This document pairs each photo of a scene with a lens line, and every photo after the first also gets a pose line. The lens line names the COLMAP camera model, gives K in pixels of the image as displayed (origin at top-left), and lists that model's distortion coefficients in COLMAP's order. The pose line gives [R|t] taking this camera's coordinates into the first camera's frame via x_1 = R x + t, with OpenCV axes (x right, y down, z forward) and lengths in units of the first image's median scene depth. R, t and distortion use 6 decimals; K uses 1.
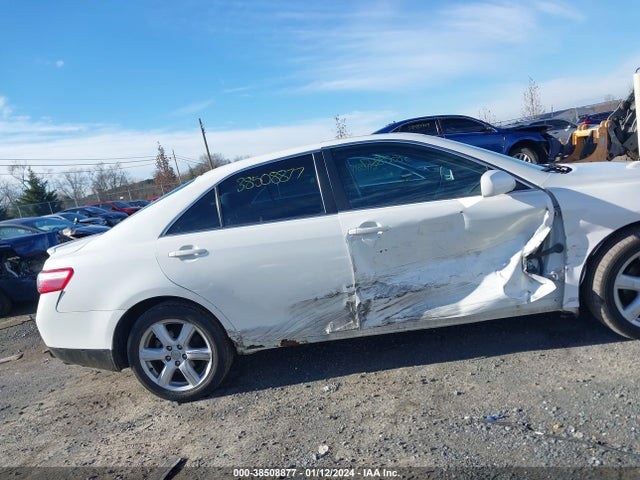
lens RADIAL K [[524.3, 0, 309.9], [0, 524.3, 228.4], [0, 0, 1]] dist [0.020531, 0.000700]
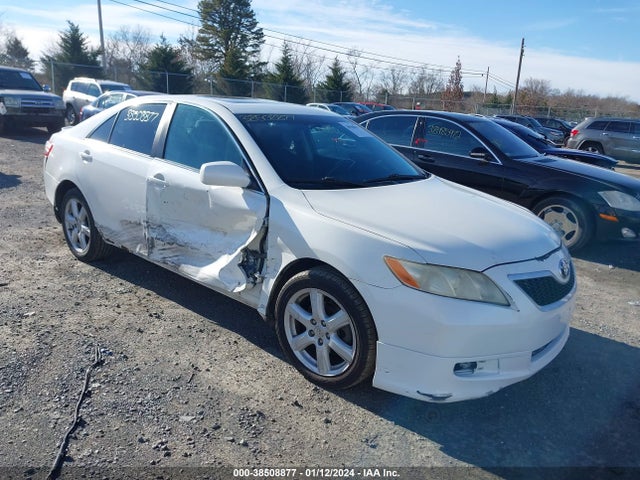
lens RADIAL K [[512.4, 0, 323.9], [0, 512.4, 241.3], [0, 0, 1]] dist [-0.001964, 0.010858]
pose [[0.809248, 0.366619, -0.459030, 0.908076], [-0.272936, 0.926554, 0.258849, -0.247575], [0.520215, -0.084187, 0.849876, 0.199675]]
